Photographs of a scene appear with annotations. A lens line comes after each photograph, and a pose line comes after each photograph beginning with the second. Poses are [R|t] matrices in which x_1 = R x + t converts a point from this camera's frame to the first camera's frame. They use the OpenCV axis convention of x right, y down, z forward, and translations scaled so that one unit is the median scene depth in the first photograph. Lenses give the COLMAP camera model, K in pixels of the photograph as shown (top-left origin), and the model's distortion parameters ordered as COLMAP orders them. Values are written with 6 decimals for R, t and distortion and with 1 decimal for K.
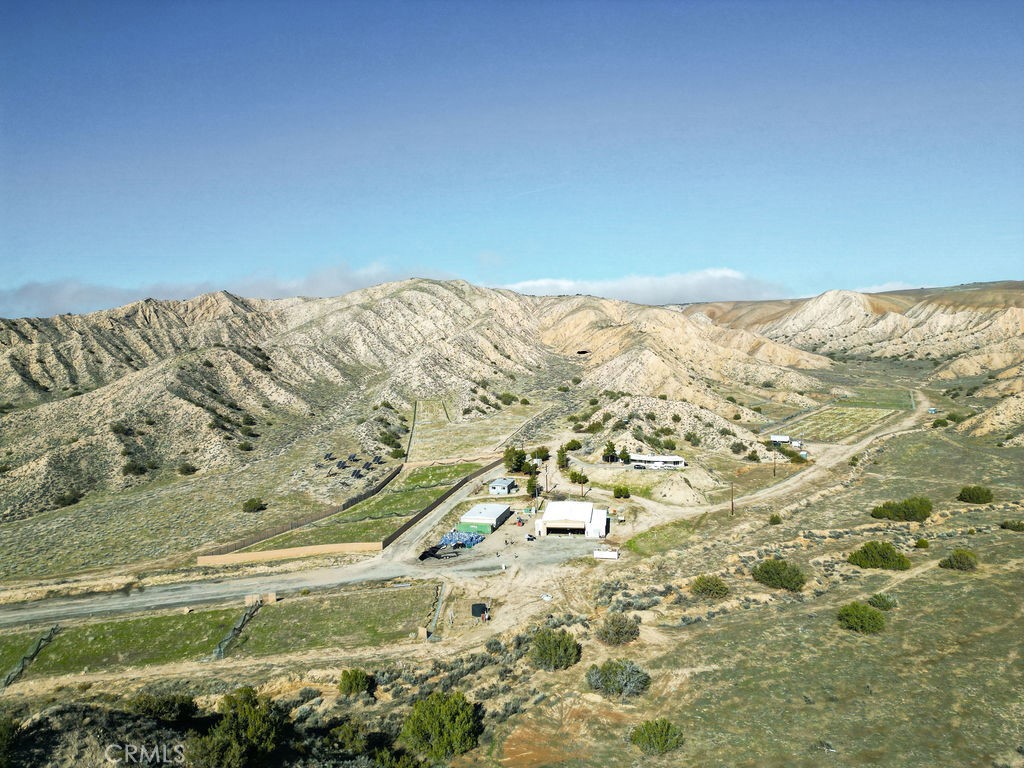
lens RADIAL K [[712.8, 0, 516.4], [0, 712.8, 384.7], [0, 0, 1]] dist [0.079558, -0.074298]
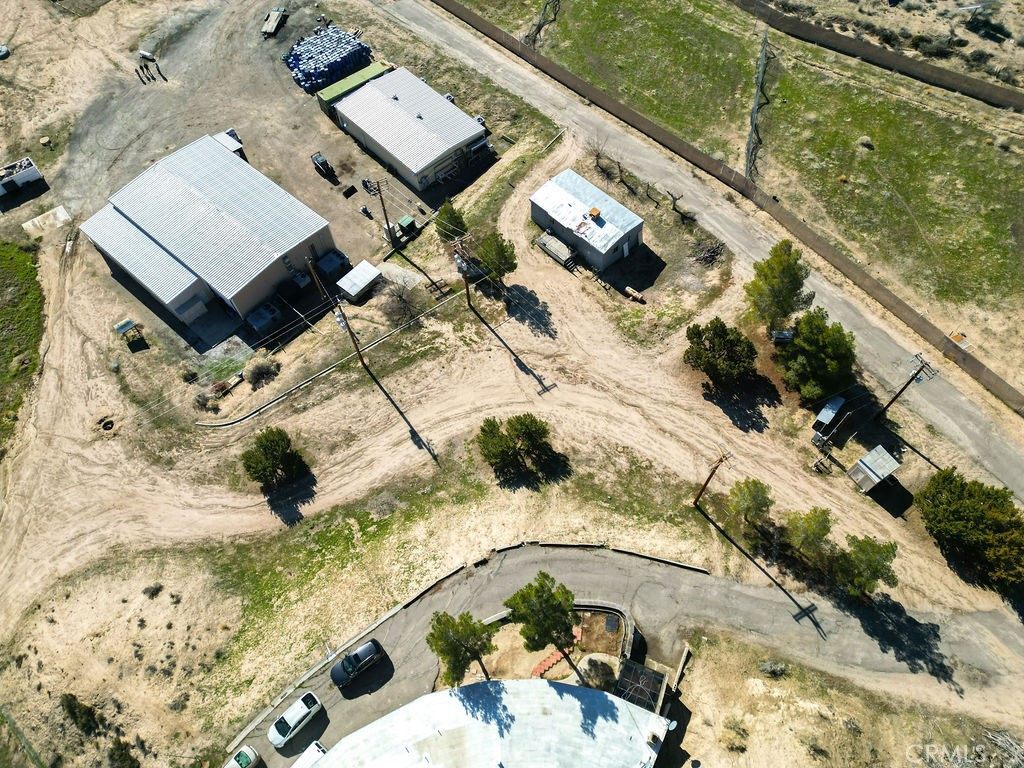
lens RADIAL K [[712.8, 0, 516.4], [0, 712.8, 384.7], [0, 0, 1]] dist [0.079558, -0.074298]
pose [[-0.540092, 0.743624, -0.394111, 0.129267], [-0.022050, 0.455621, 0.889901, -0.078148], [0.841317, 0.489319, -0.229681, 0.794882]]
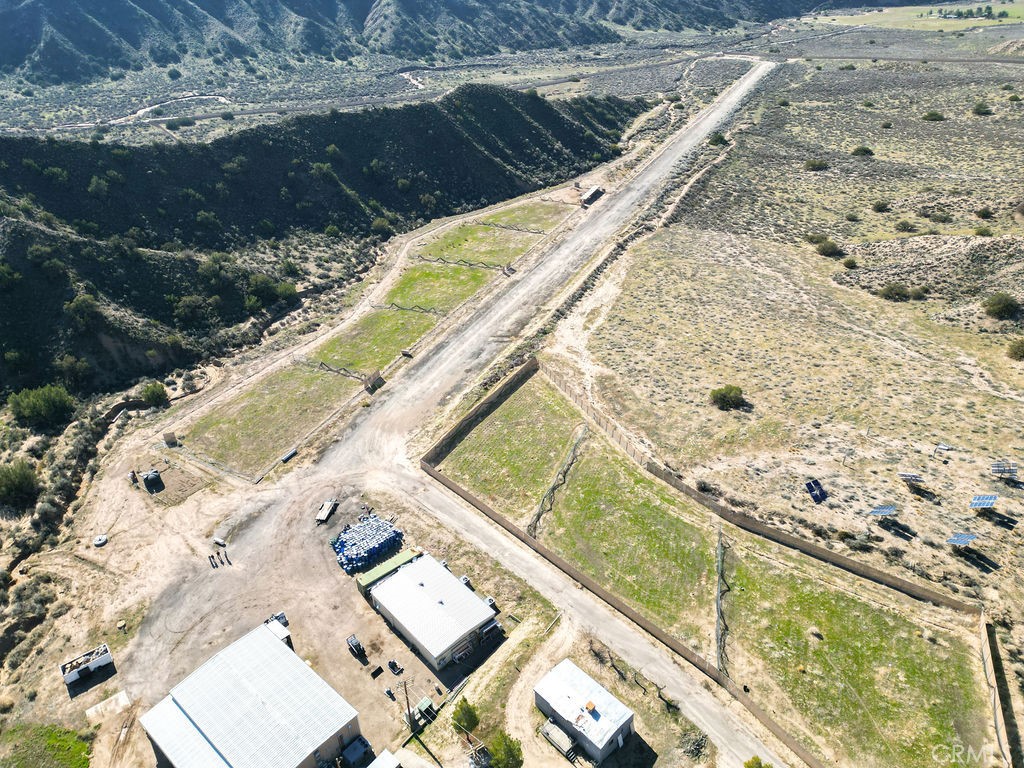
lens RADIAL K [[712.8, 0, 516.4], [0, 712.8, 384.7], [0, 0, 1]] dist [0.079558, -0.074298]
pose [[-0.538676, 0.475741, -0.695341, 0.127960], [-0.016607, 0.819162, 0.573322, -0.147885], [0.842349, 0.320382, -0.433362, 0.790878]]
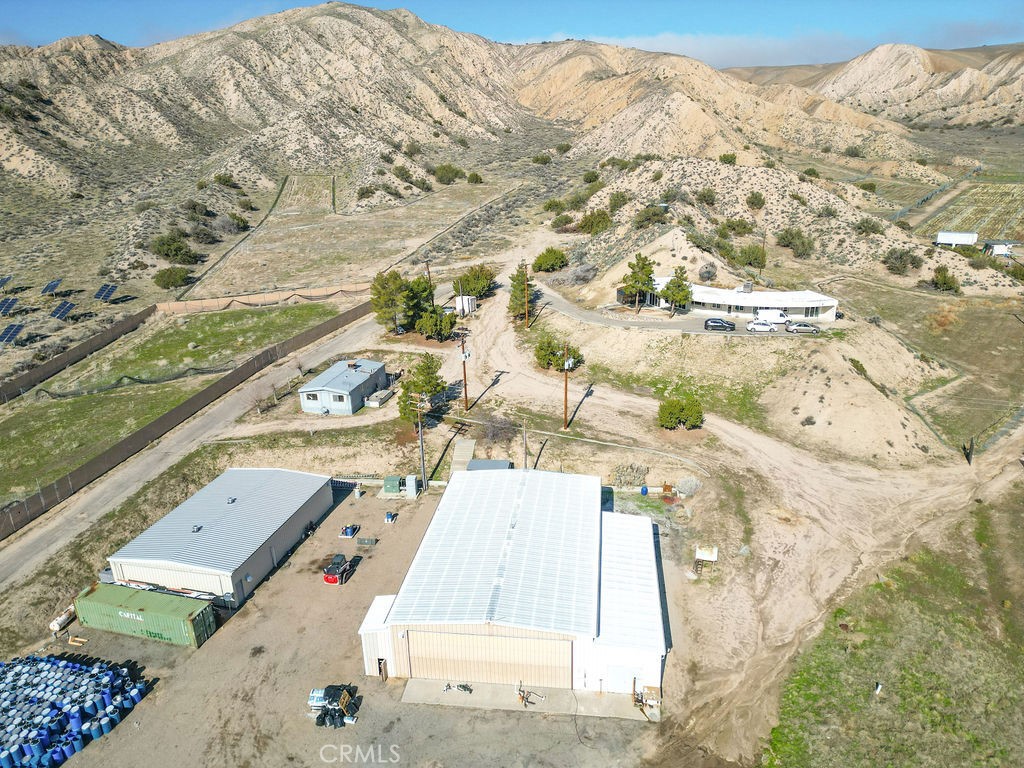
lens RADIAL K [[712.8, 0, 516.4], [0, 712.8, 384.7], [0, 0, 1]] dist [0.079558, -0.074298]
pose [[0.999826, -0.007306, 0.017141, 0.044103], [0.002290, 0.961133, 0.276075, 0.030685], [-0.018491, -0.275988, 0.960983, 0.477076]]
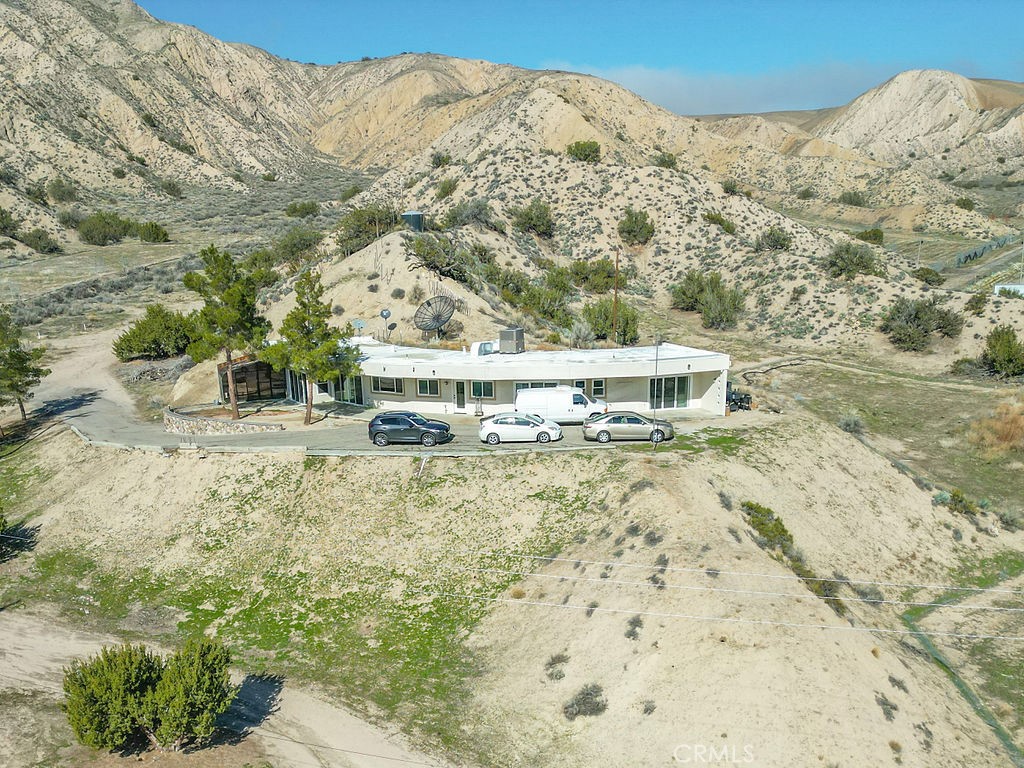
lens RADIAL K [[1102.1, 0, 456.9], [0, 1102.1, 604.9], [0, 0, 1]] dist [0.057394, -0.043153]
pose [[0.995650, -0.044311, 0.081962, 0.123758], [0.021140, 0.964170, 0.264443, 0.070038], [-0.090743, -0.261560, 0.960912, 0.600477]]
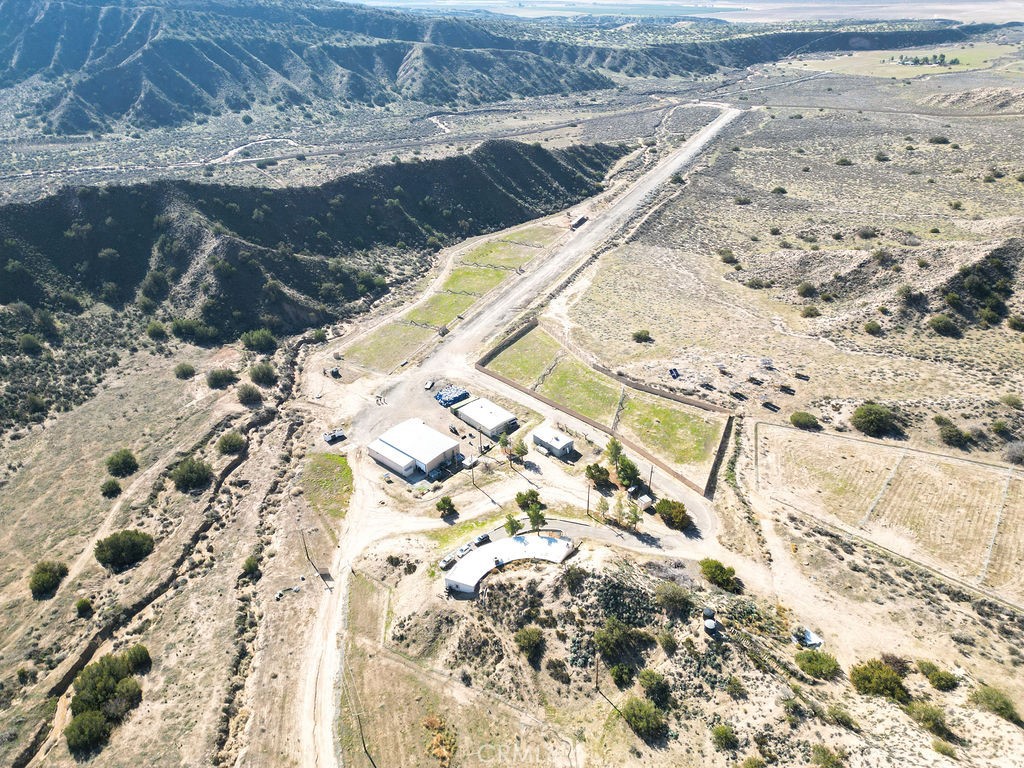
lens RADIAL K [[712.8, 0, 516.4], [0, 712.8, 384.7], [0, 0, 1]] dist [0.079558, -0.074298]
pose [[-0.547499, 0.453612, -0.703194, 0.428387], [-0.019213, 0.833295, 0.552495, -0.289202], [0.836586, 0.316001, -0.447512, 0.975633]]
